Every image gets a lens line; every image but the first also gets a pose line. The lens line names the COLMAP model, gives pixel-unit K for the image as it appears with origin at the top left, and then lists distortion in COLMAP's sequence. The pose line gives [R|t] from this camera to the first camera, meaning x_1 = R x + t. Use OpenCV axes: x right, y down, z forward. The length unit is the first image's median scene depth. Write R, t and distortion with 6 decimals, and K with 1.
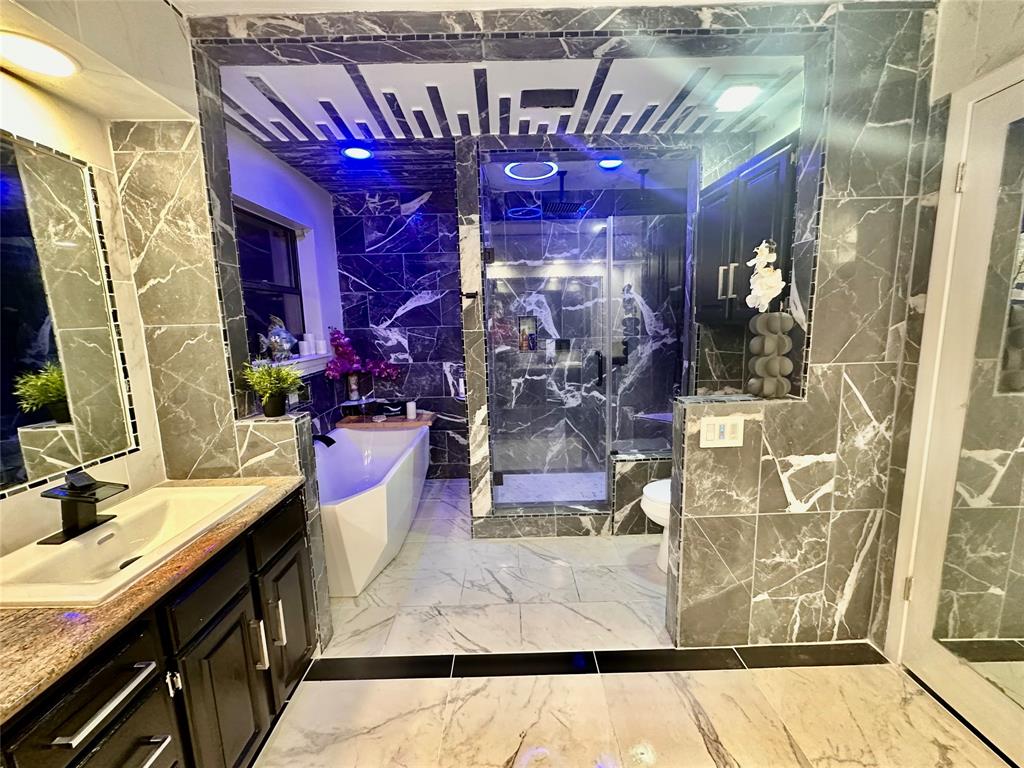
lens RADIAL K [[408.4, 0, 509.9], [0, 408.4, 383.3], [0, 0, 1]] dist [-0.004349, 0.000635]
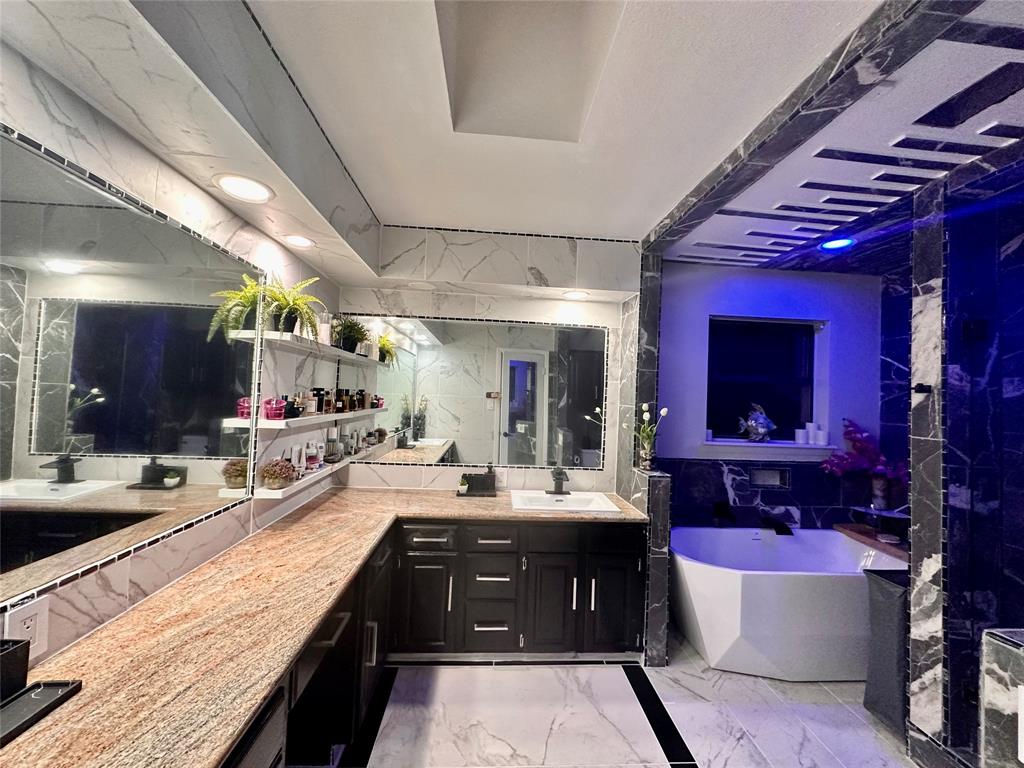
lens RADIAL K [[408.4, 0, 514.1], [0, 408.4, 383.2], [0, 0, 1]] dist [-0.004349, 0.000635]
pose [[0.054593, -0.000870, -0.998508, 0.557393], [-0.196502, 0.980435, -0.011598, -0.074913], [0.978982, 0.196842, 0.053354, 0.256050]]
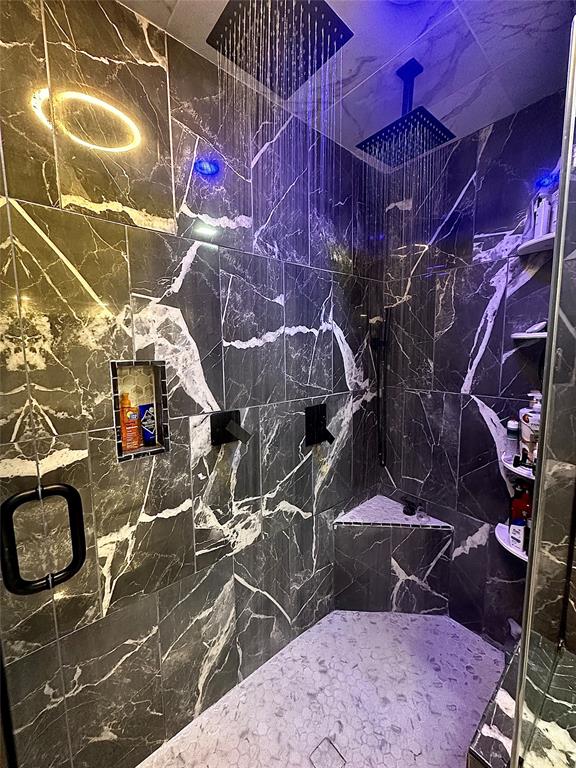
lens RADIAL K [[306.3, 0, 290.3], [0, 306.3, 384.2], [0, 0, 1]] dist [-0.004349, 0.000635]
pose [[0.775656, -0.050133, 0.629162, -0.025476], [0.083776, 0.996198, -0.023903, -0.124119], [-0.625572, 0.071250, 0.776906, 0.689039]]
